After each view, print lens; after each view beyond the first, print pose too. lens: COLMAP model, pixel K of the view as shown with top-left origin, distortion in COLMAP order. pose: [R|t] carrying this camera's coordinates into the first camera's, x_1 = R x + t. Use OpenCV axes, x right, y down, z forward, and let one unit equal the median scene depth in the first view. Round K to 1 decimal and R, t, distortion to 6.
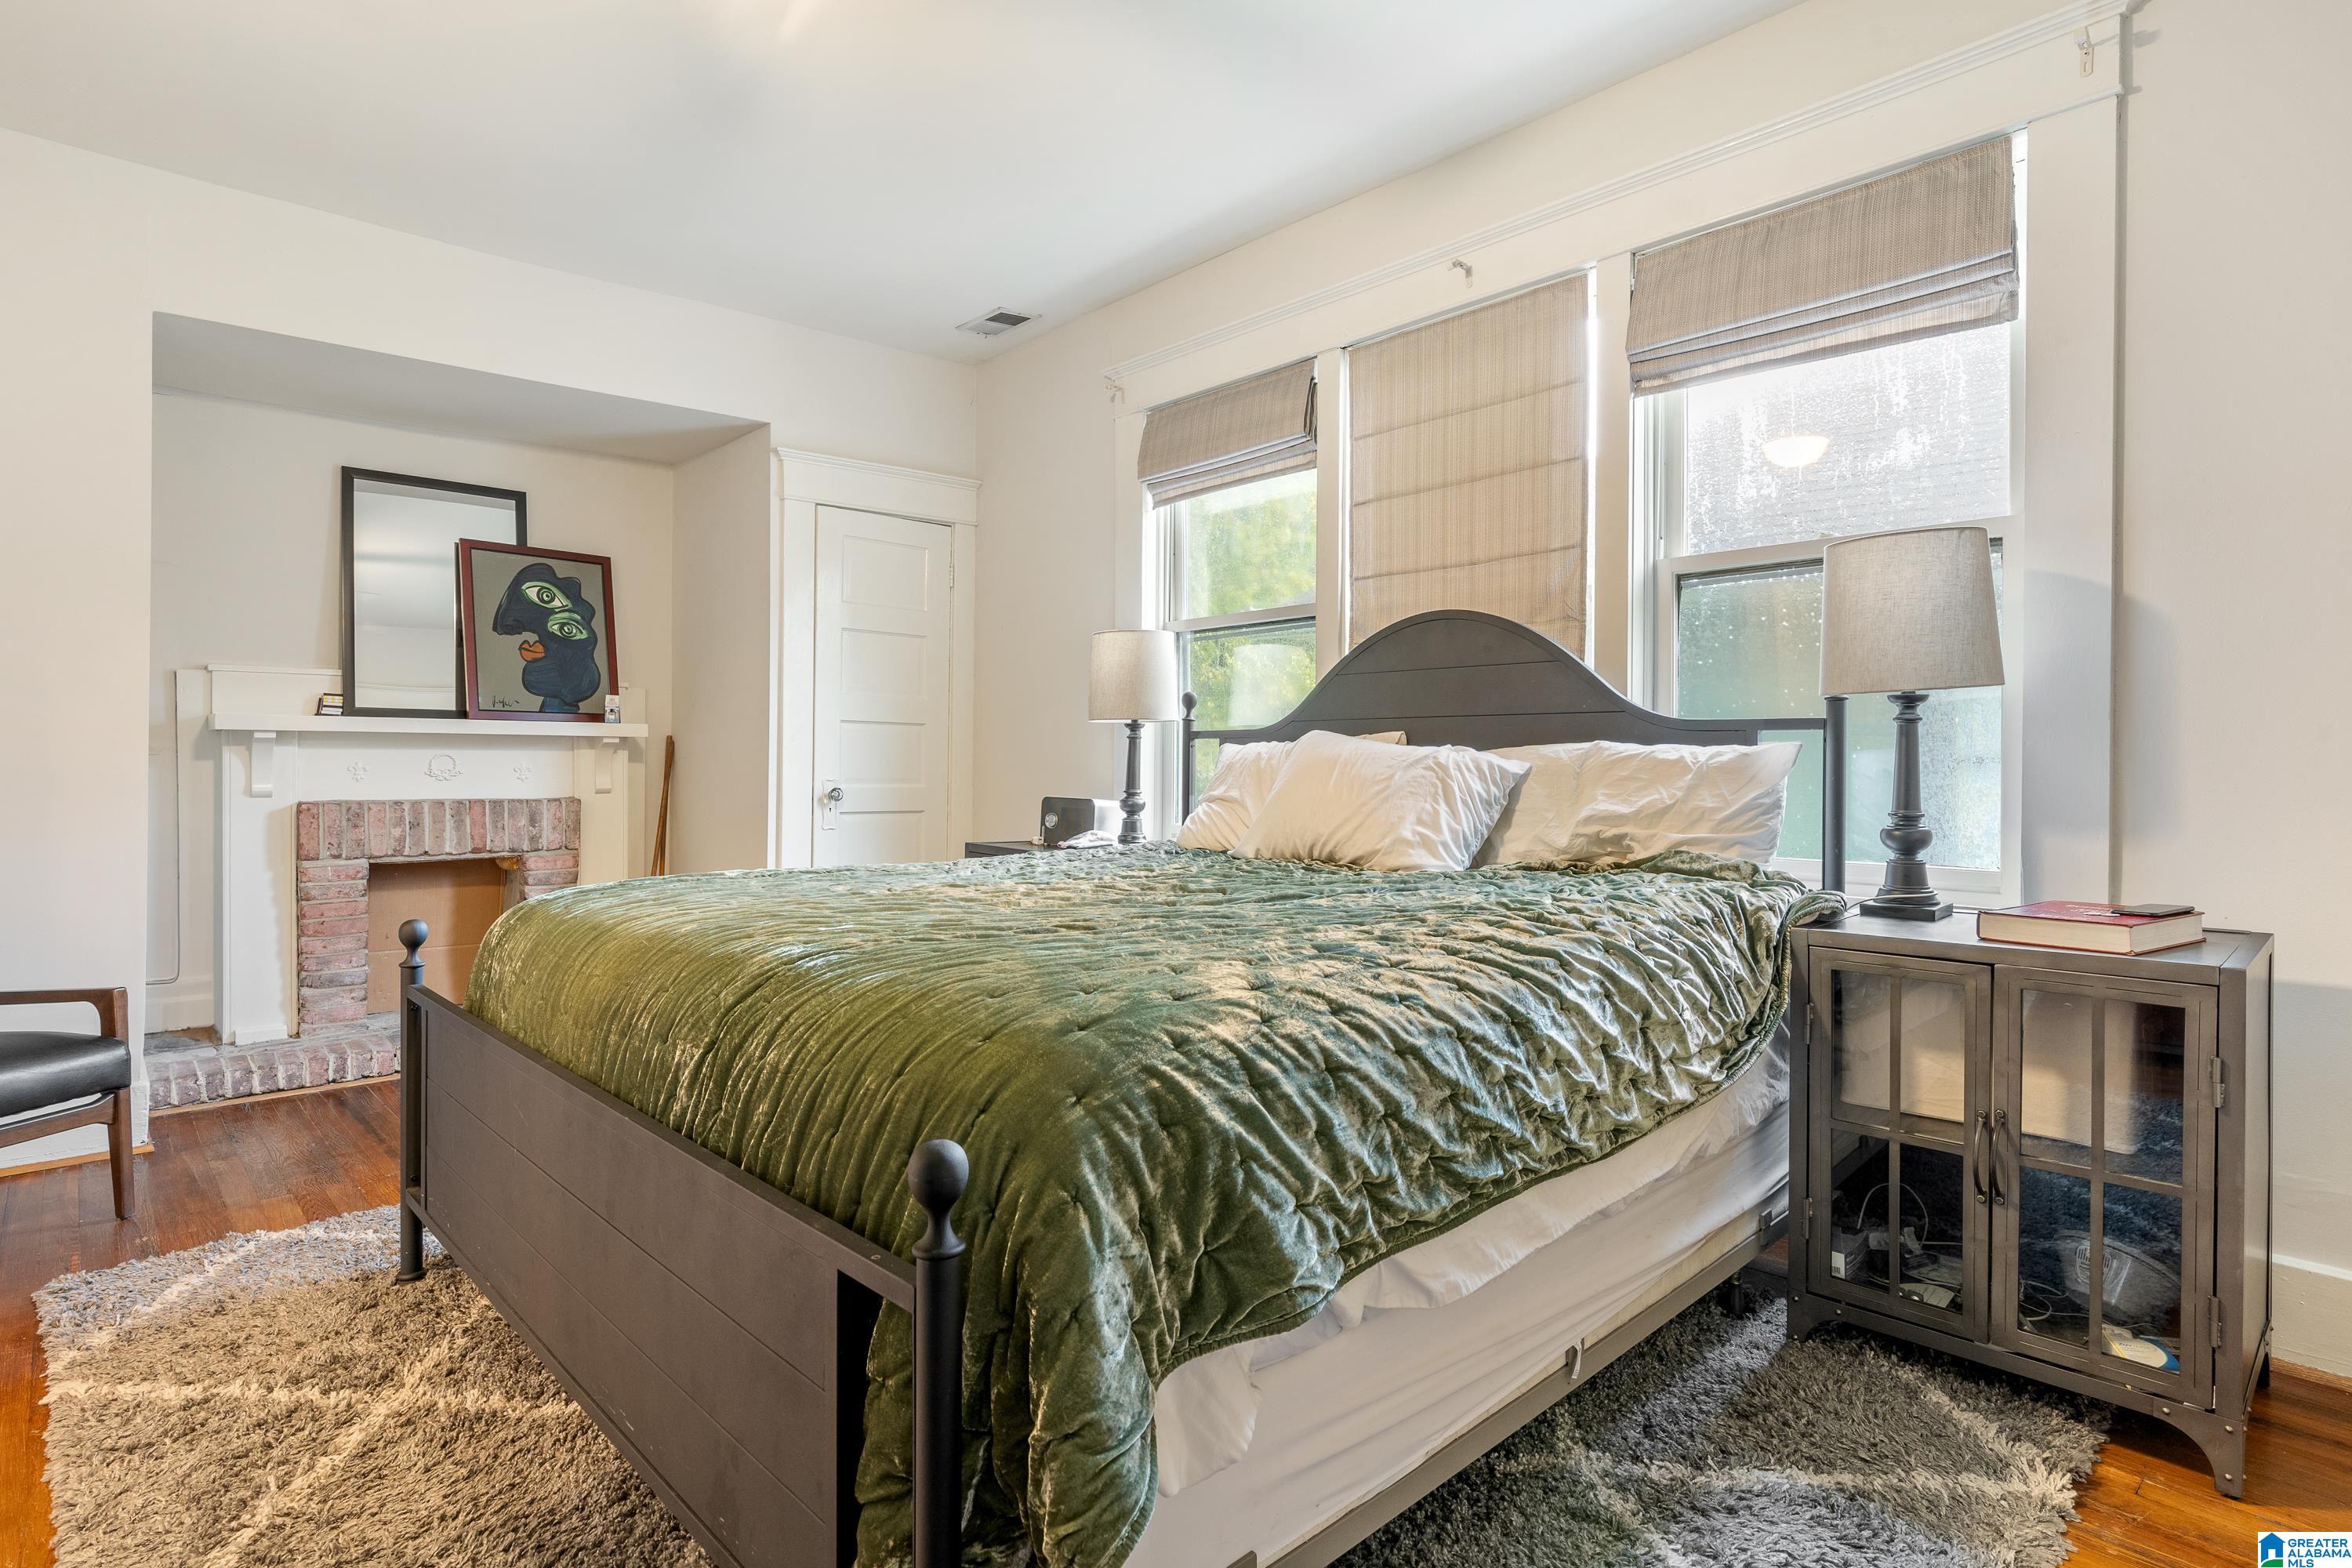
lens RADIAL K [[1201.8, 0, 1183.3], [0, 1201.8, 790.2], [0, 0, 1]] dist [0.001580, -0.000440]
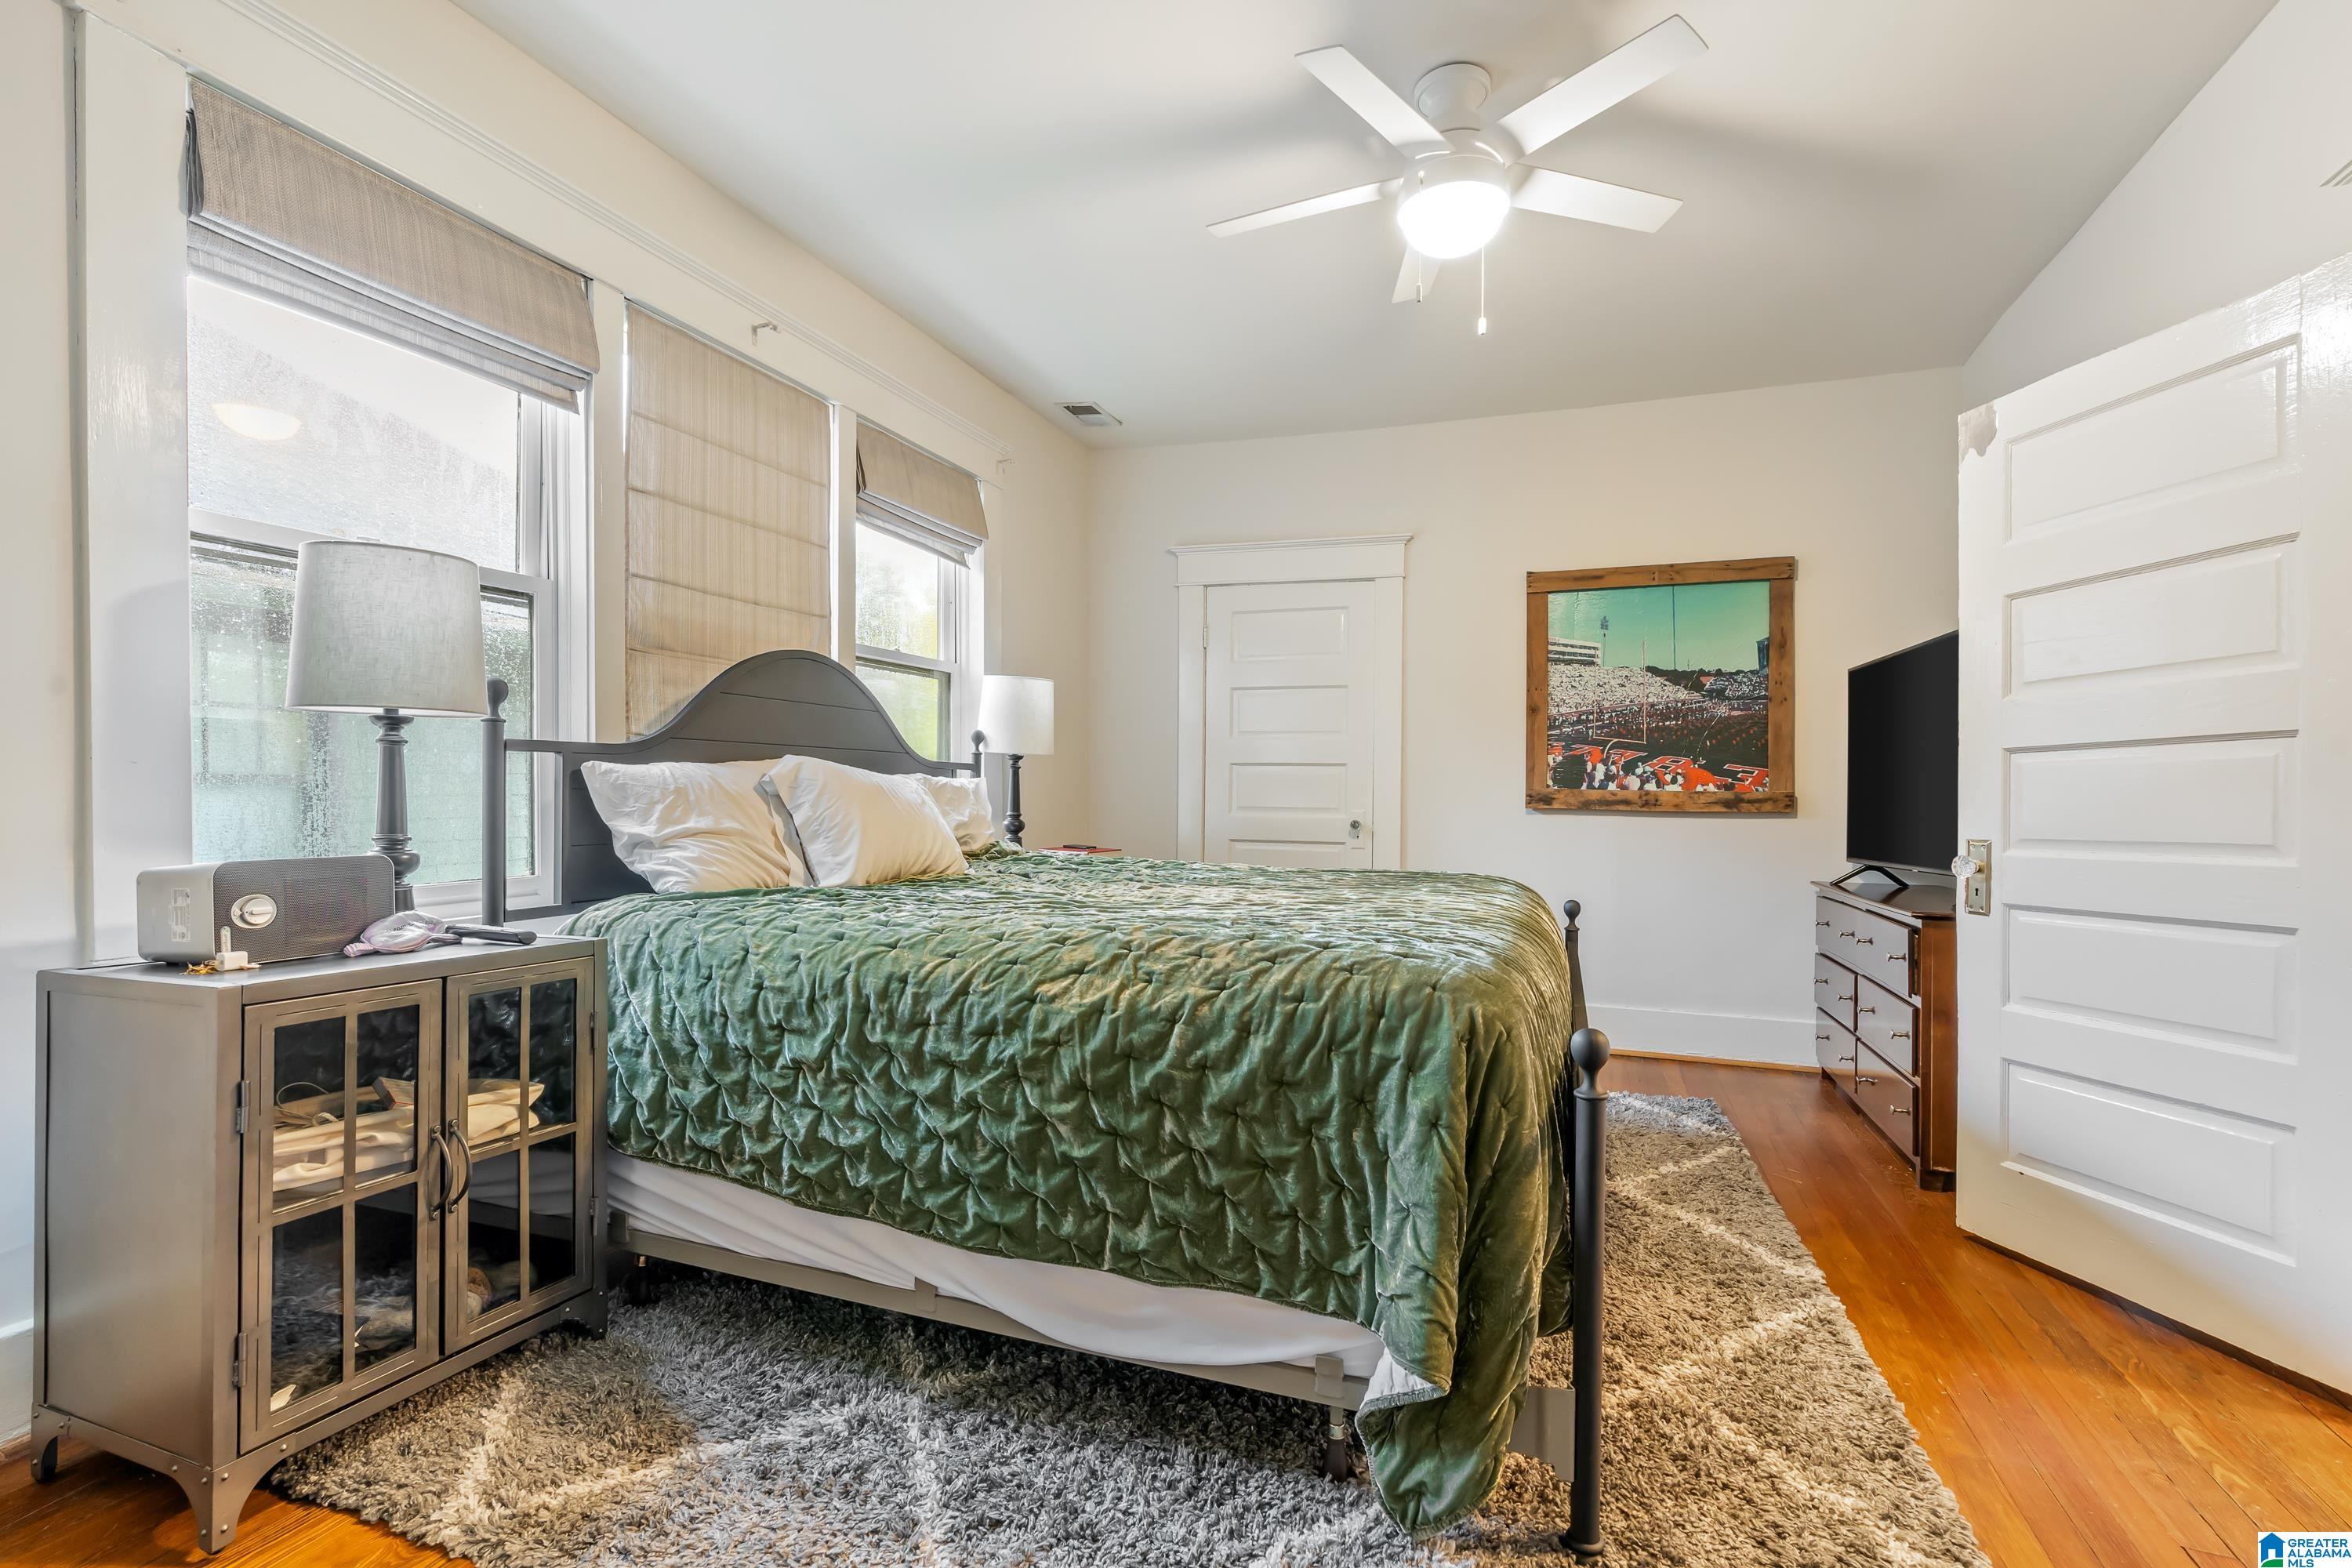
lens RADIAL K [[1079.7, 0, 1196.7], [0, 1079.7, 787.5], [0, 0, 1]] dist [-0.005546, 0.001231]
pose [[-0.422749, 0.006912, 0.906221, -0.615096], [0.009019, 0.999953, -0.003419, -0.016561], [-0.906202, 0.006728, -0.422791, 0.832705]]
